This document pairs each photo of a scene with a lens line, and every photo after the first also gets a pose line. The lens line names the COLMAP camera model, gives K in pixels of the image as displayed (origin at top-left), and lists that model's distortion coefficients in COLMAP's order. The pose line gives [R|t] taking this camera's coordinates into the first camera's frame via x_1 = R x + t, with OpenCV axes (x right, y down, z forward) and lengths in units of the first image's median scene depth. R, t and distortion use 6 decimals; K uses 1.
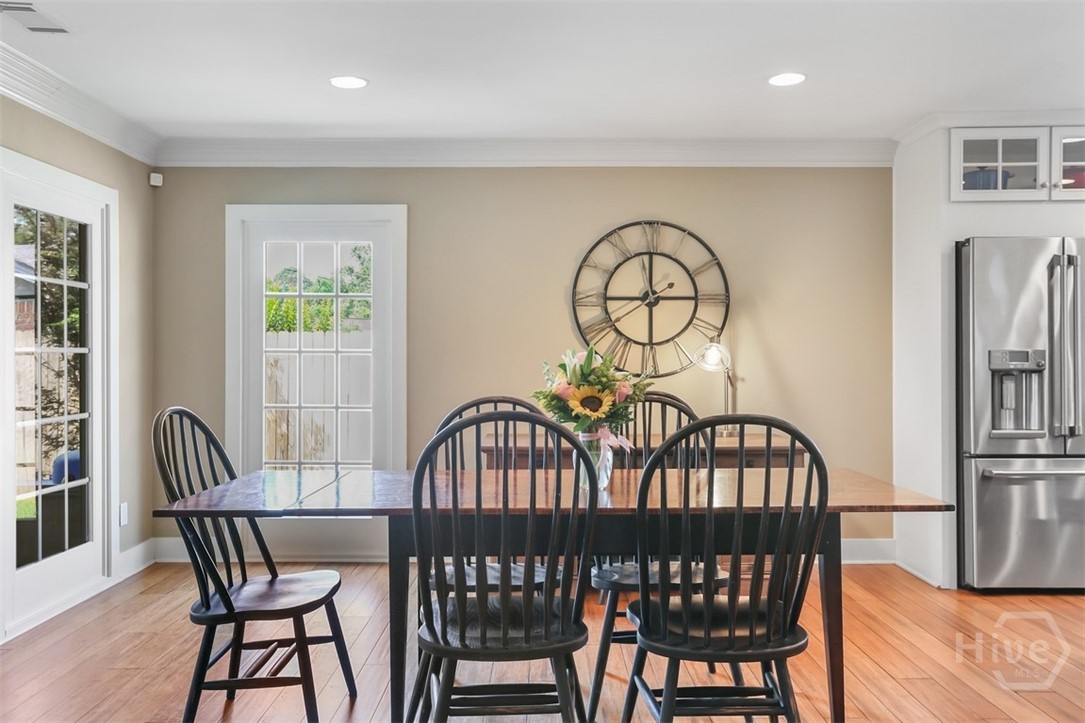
lens RADIAL K [[888.7, 0, 543.1], [0, 888.7, 359.7], [0, 0, 1]] dist [-0.037535, 0.004790]
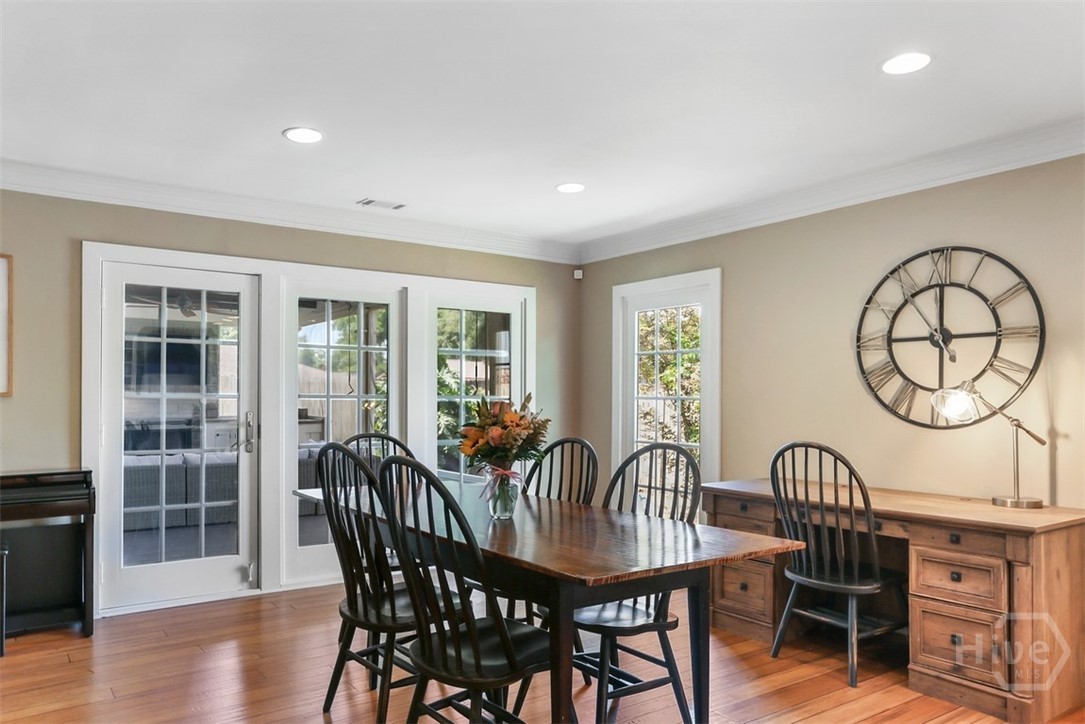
lens RADIAL K [[768.1, 0, 542.4], [0, 768.1, 396.2], [0, 0, 1]] dist [0.052402, 0.003805]
pose [[0.579167, 0.001390, -0.815207, 0.515552], [-0.006522, 0.999974, -0.002928, -0.006890], [0.815183, 0.007013, 0.579162, 0.243395]]
